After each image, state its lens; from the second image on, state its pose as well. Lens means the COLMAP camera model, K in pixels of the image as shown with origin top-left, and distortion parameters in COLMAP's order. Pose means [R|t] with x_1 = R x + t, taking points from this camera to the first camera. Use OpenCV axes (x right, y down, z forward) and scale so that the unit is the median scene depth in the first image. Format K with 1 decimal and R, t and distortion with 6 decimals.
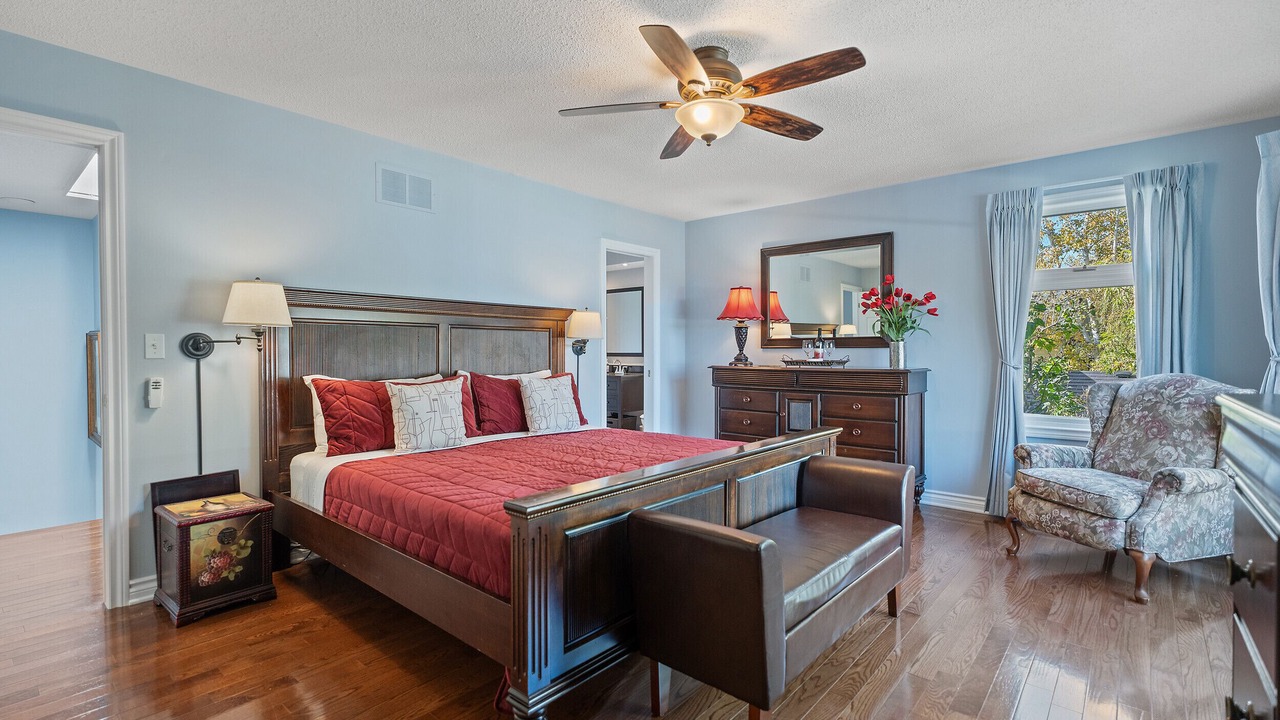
lens RADIAL K [[583.8, 0, 638.6], [0, 583.8, 361.6], [0, 0, 1]] dist [-0.012015, 0.000535]
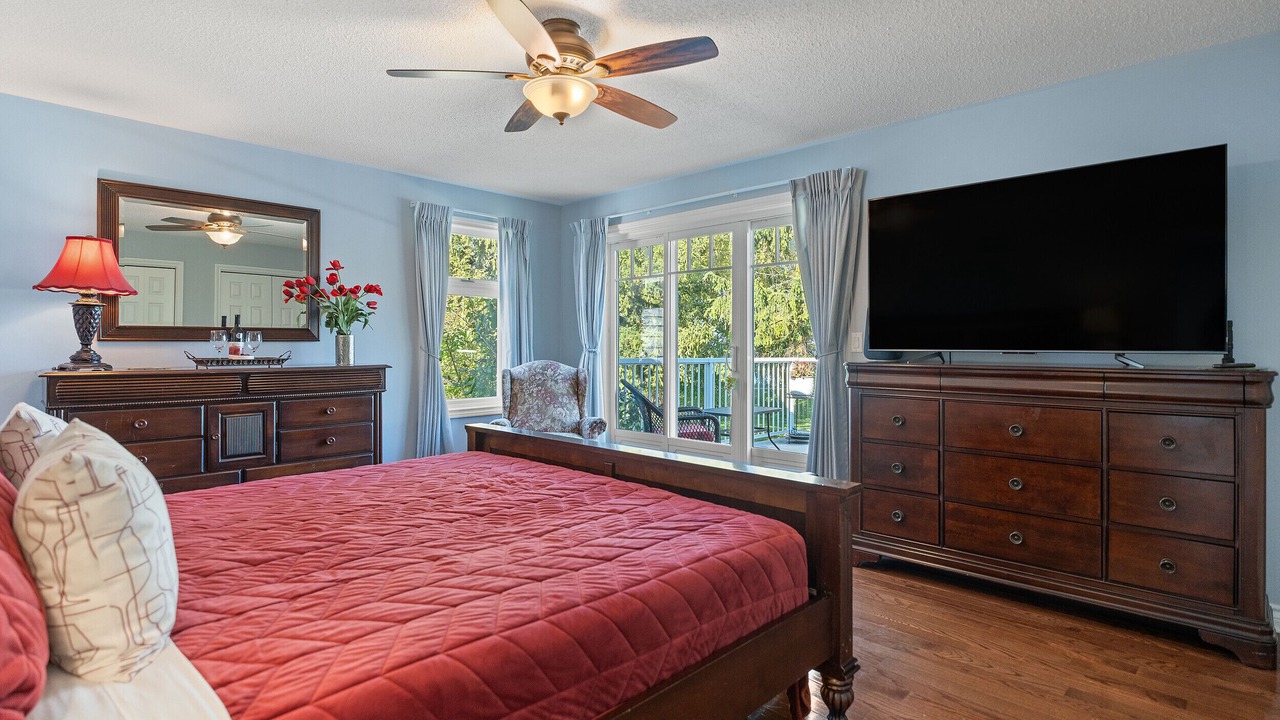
lens RADIAL K [[643.7, 0, 639.5], [0, 643.7, 348.5], [0, 0, 1]] dist [-0.001617, -0.000379]
pose [[0.040212, -0.005520, 0.999176, -0.513139], [0.016726, 0.999848, 0.004851, -0.009999], [-0.999051, 0.016517, 0.040298, 0.475496]]
